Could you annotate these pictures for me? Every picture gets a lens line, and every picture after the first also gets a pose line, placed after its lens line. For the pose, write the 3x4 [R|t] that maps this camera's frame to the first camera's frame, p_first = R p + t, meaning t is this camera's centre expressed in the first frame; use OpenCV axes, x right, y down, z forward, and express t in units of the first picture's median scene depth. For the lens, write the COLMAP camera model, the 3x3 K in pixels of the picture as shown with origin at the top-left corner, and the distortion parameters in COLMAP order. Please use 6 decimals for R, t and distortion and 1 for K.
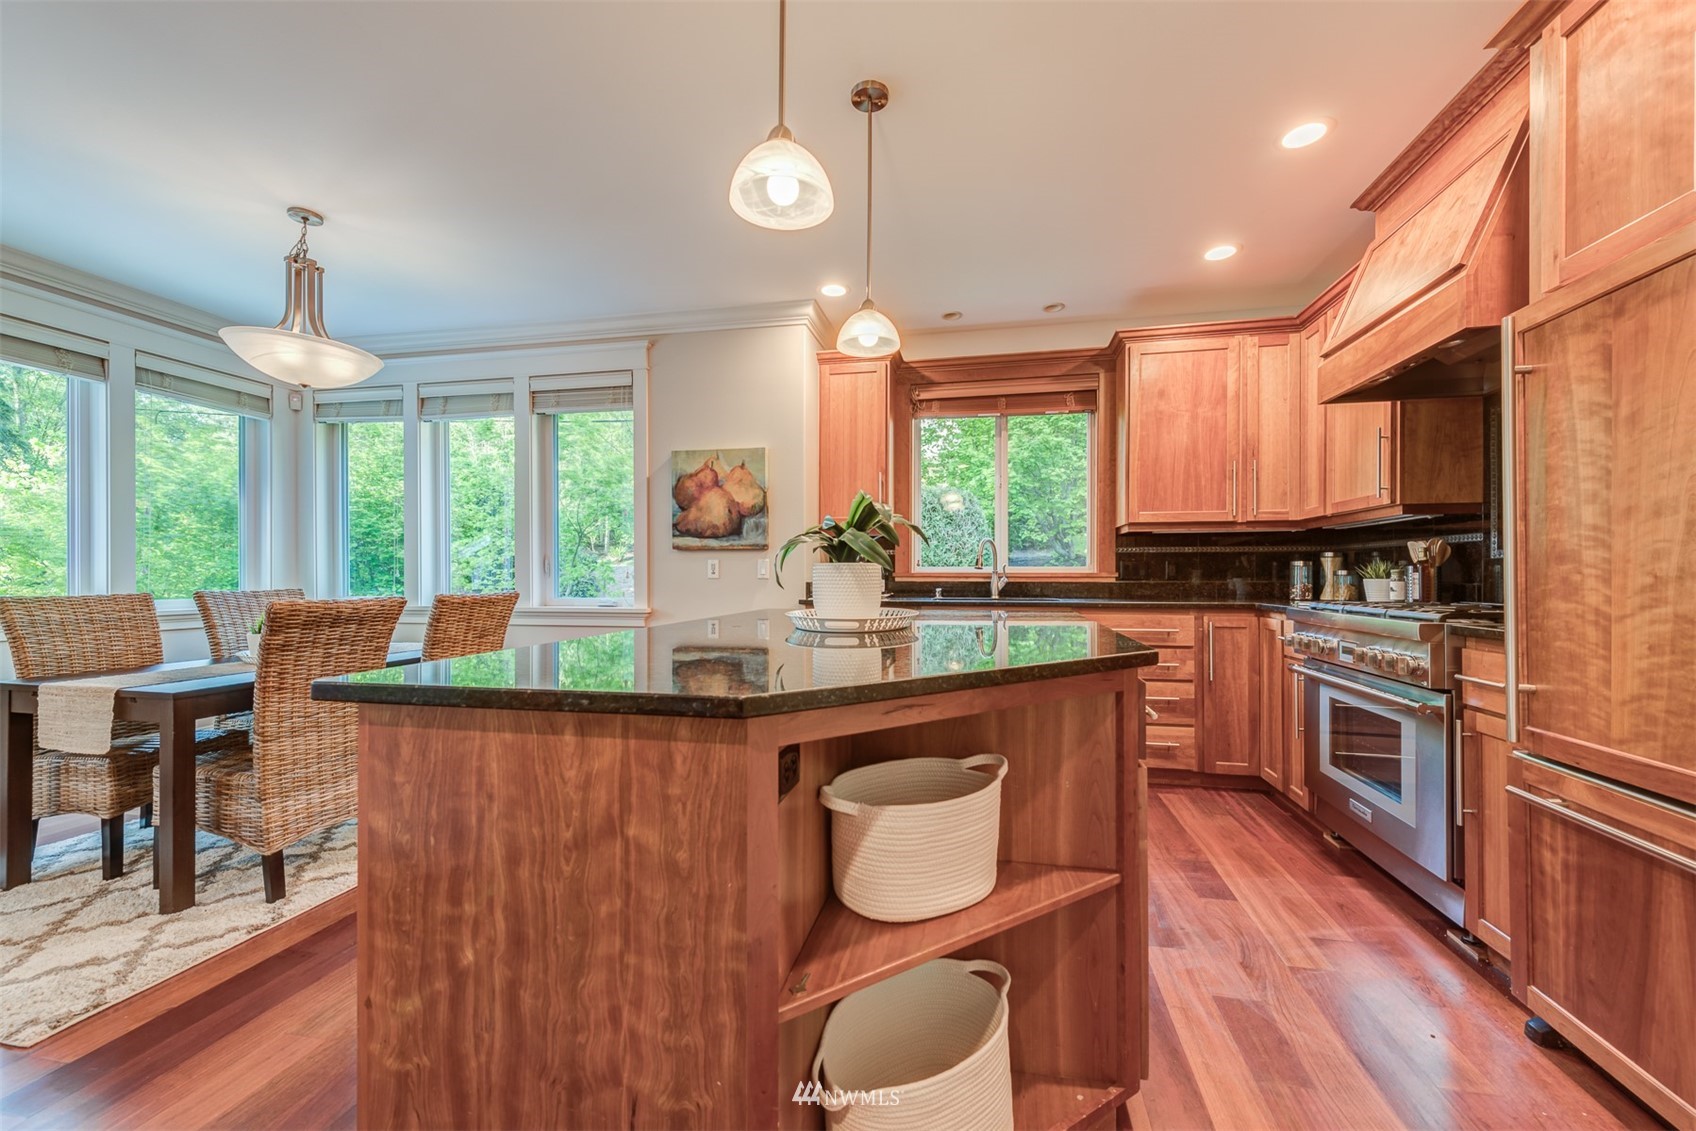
lens RADIAL K [[664.2, 0, 848.0], [0, 664.2, 565.5], [0, 0, 1]] dist [-0.000161, 0.000015]
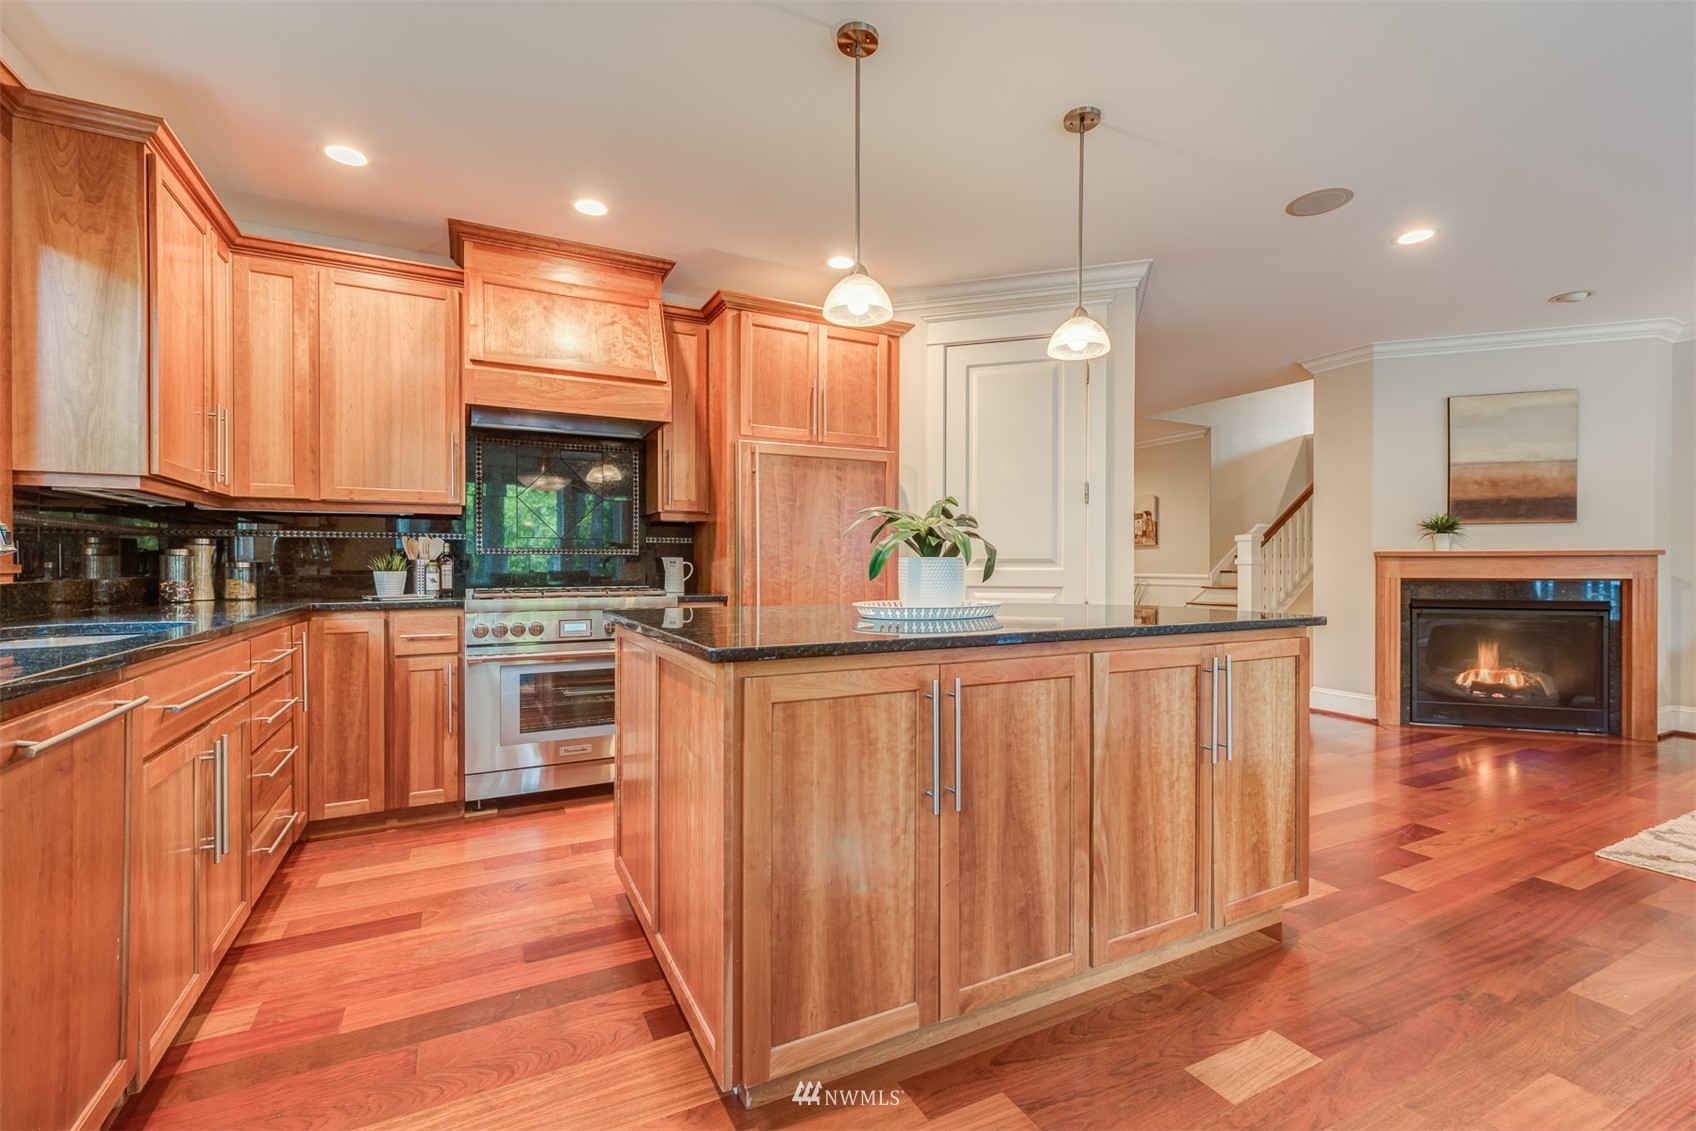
lens RADIAL K [[741.6, 0, 848.0], [0, 741.6, 565.5], [0, 0, 1]] dist [-0.000186, -0.000017]
pose [[-0.638021, -0.003484, 0.770011, -1.149210], [-0.011096, 0.999928, -0.004669, 0.020863], [-0.769939, -0.011523, -0.638014, 2.574313]]
